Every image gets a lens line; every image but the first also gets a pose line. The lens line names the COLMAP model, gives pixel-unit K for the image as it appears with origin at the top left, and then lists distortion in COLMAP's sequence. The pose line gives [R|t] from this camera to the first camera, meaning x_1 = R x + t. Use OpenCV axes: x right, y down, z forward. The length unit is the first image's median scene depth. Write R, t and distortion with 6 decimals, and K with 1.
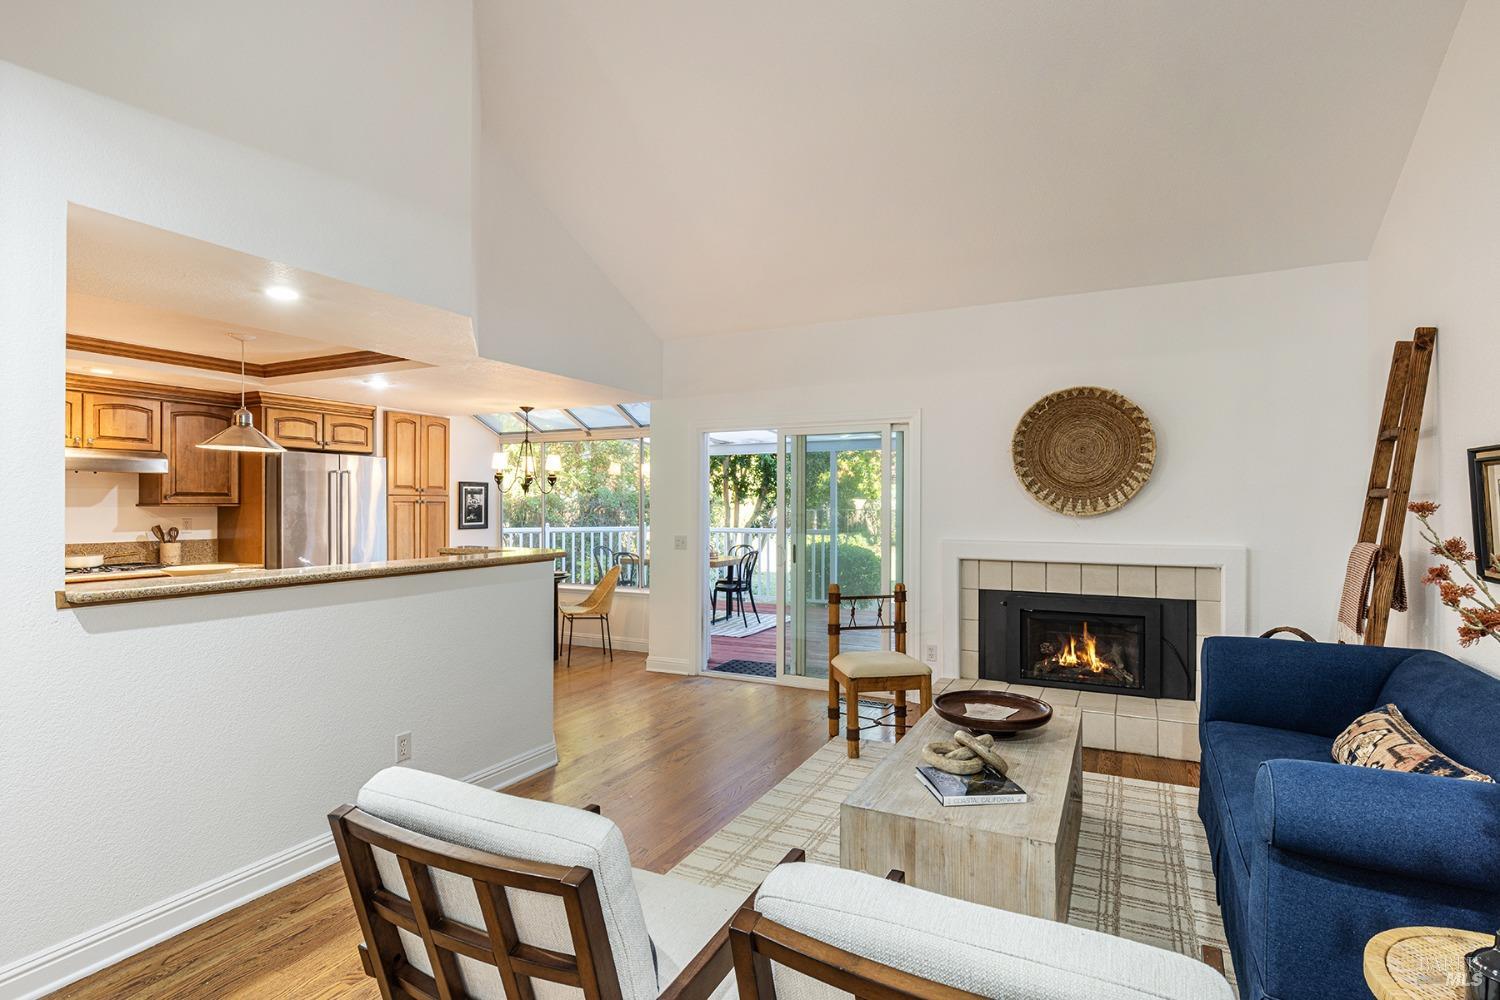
lens RADIAL K [[741.9, 0, 754.8], [0, 741.9, 506.3], [0, 0, 1]] dist [0.003484, 0.000136]
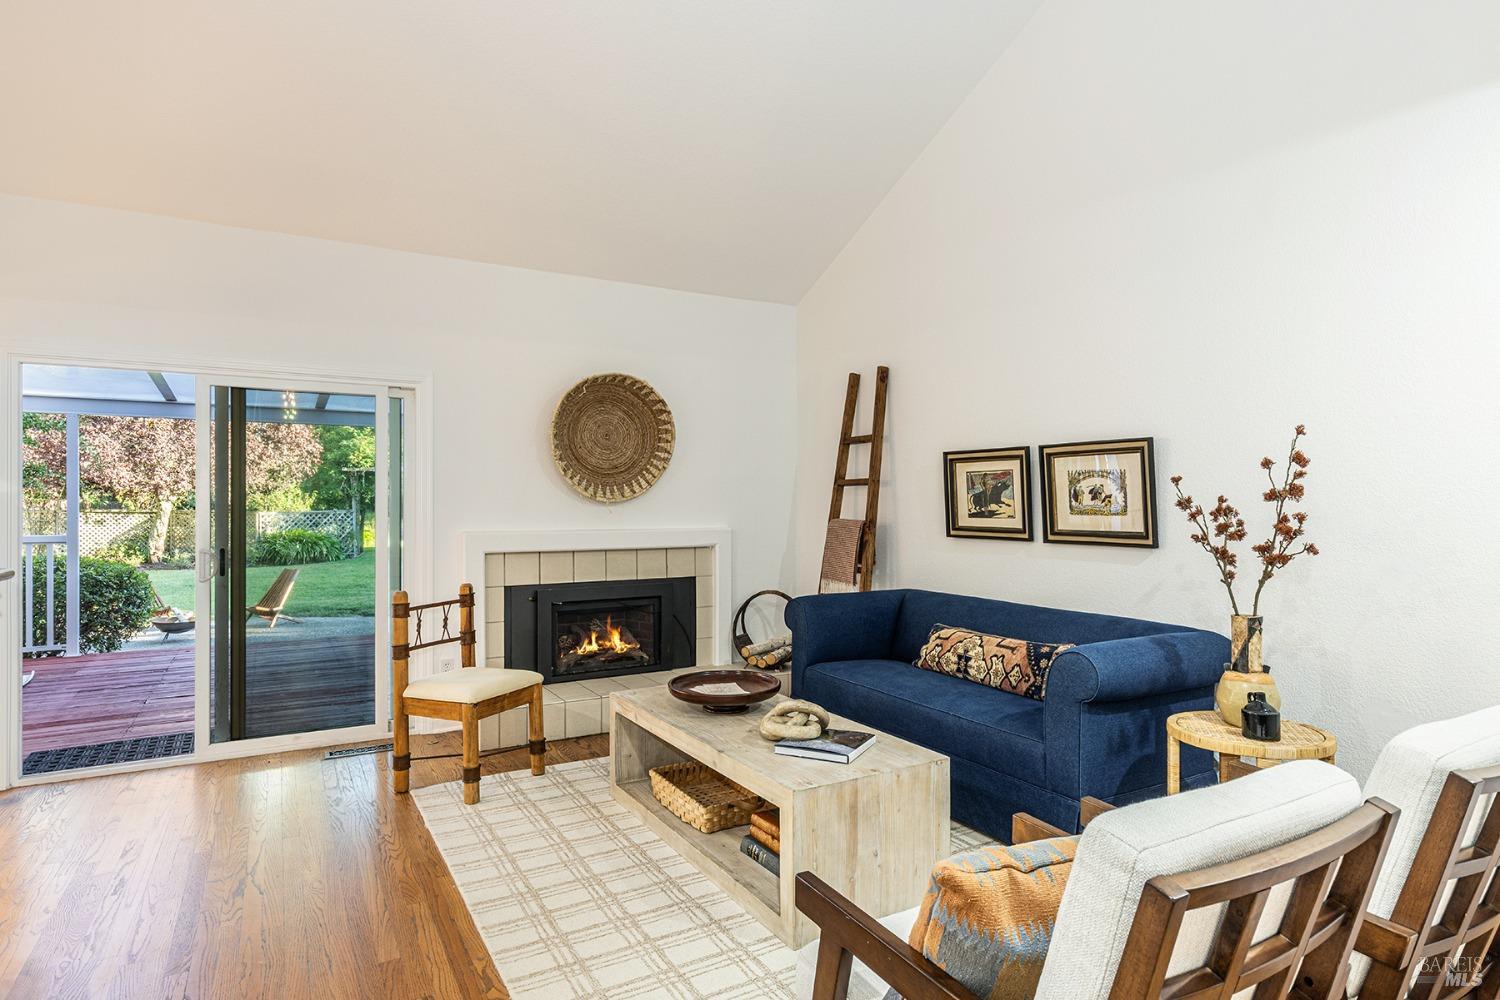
lens RADIAL K [[828.0, 0, 752.5], [0, 828.0, 503.2], [0, 0, 1]] dist [0.002180, 0.000139]
pose [[0.549589, -0.000418, 0.835435, -0.393746], [0.004701, 0.999986, -0.002592, 0.018120], [-0.835422, 0.005352, 0.549584, 0.229968]]
